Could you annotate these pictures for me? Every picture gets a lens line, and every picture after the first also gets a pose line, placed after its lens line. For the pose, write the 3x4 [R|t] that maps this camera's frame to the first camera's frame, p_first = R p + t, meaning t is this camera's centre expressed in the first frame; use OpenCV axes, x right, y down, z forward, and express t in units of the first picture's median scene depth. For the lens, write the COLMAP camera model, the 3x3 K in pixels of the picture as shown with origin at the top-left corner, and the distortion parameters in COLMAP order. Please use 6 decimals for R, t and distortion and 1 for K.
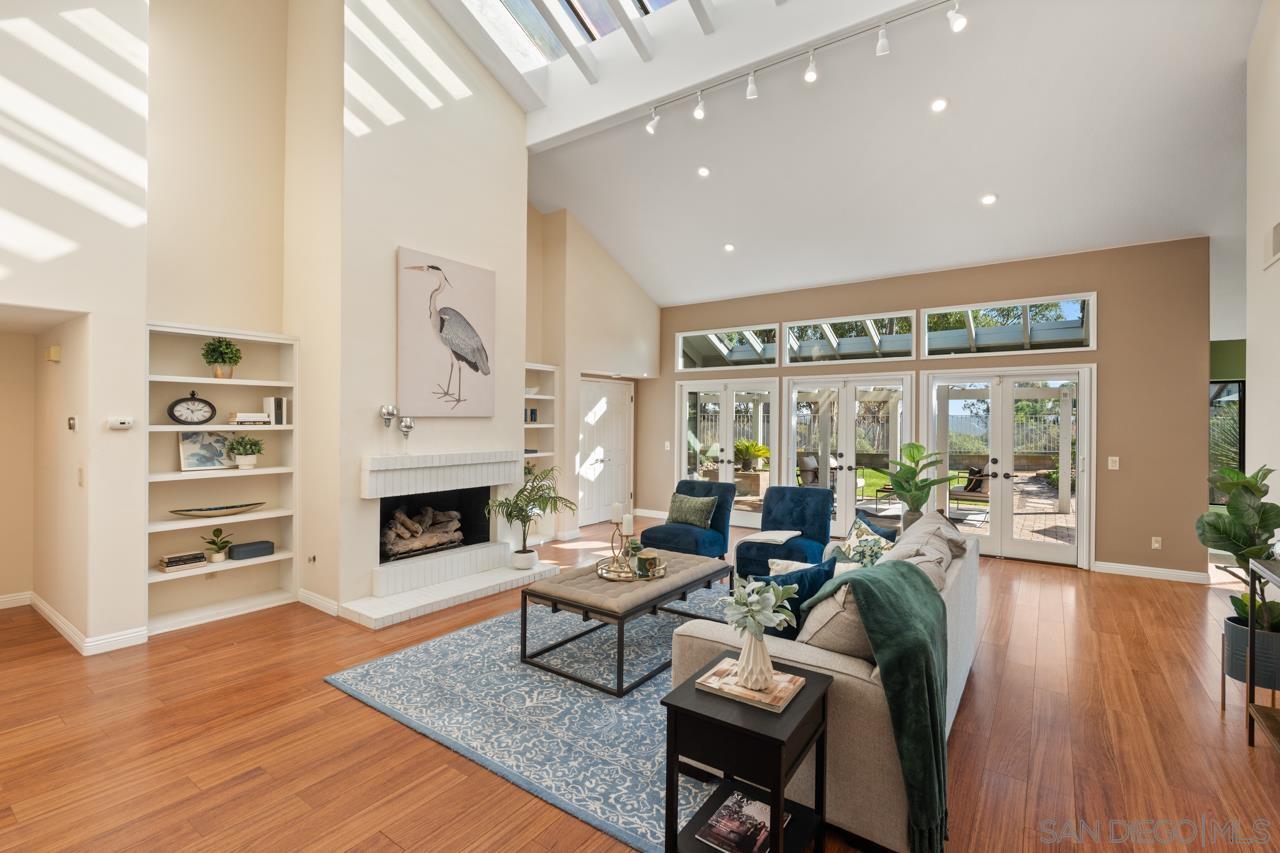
lens RADIAL K [[577.6, 0, 639.7], [0, 577.6, 419.2], [0, 0, 1]] dist [-0.000980, 0.000121]
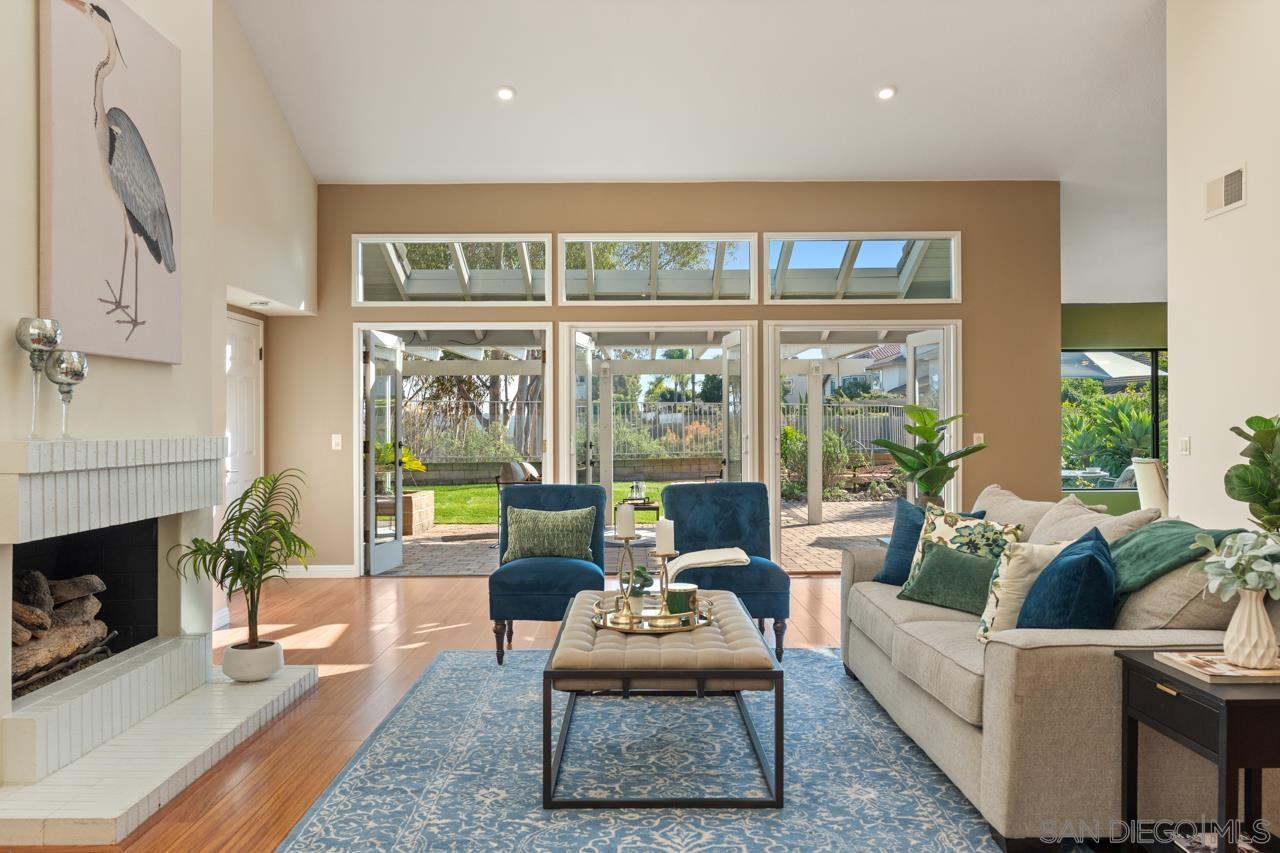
lens RADIAL K [[987.0, 0, 640.0], [0, 987.0, 426.5], [0, 0, 1]] dist [0.005767, -0.002014]
pose [[0.810434, -0.011648, 0.585714, -0.454878], [0.008978, 0.999932, 0.007463, 0.046954], [-0.585761, -0.000789, 0.810484, 0.154543]]
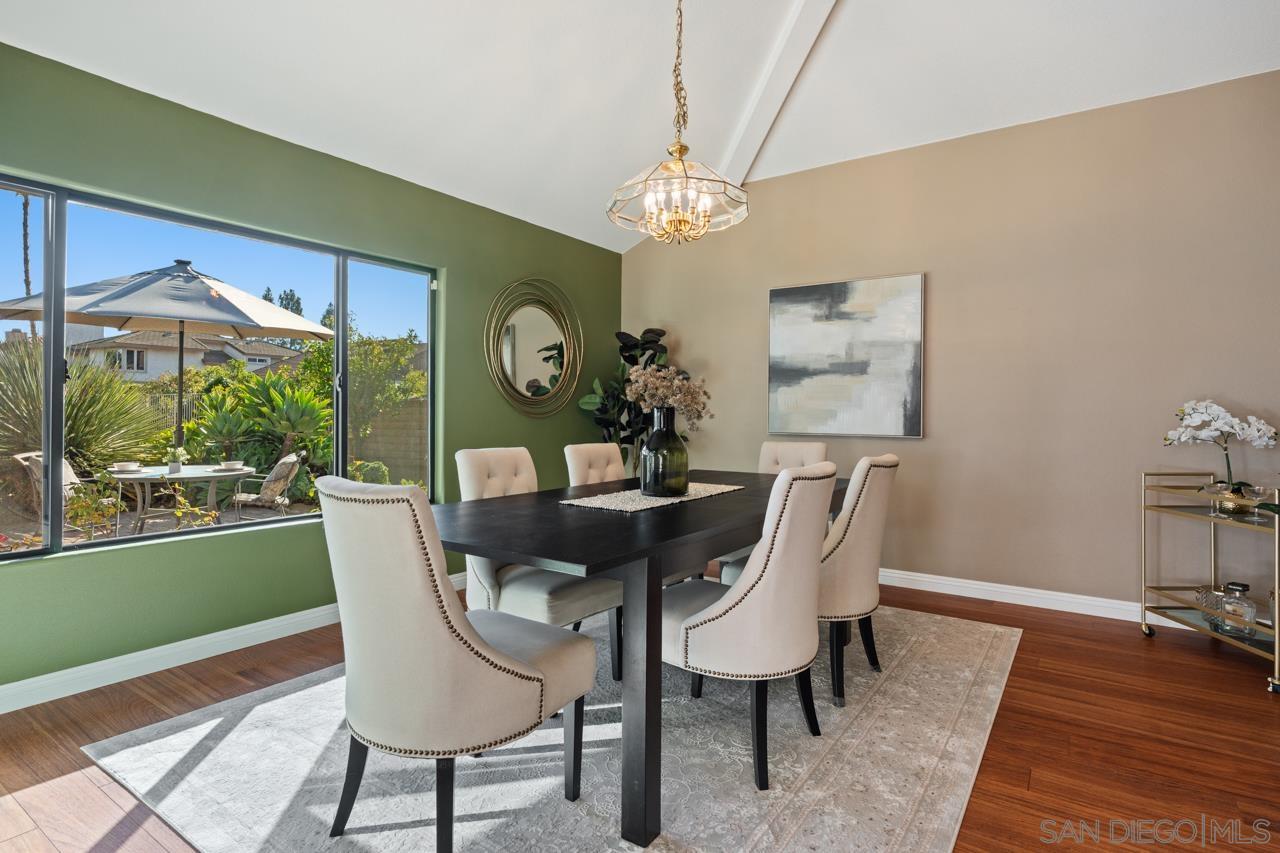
lens RADIAL K [[672.1, 0, 615.7], [0, 672.1, 398.2], [0, 0, 1]] dist [0.001975, -0.000016]
pose [[0.003518, 0.015169, 0.999879, 0.802553], [-0.007306, 0.999859, -0.015143, 0.081474], [-0.999967, -0.007252, 0.003629, 0.867682]]
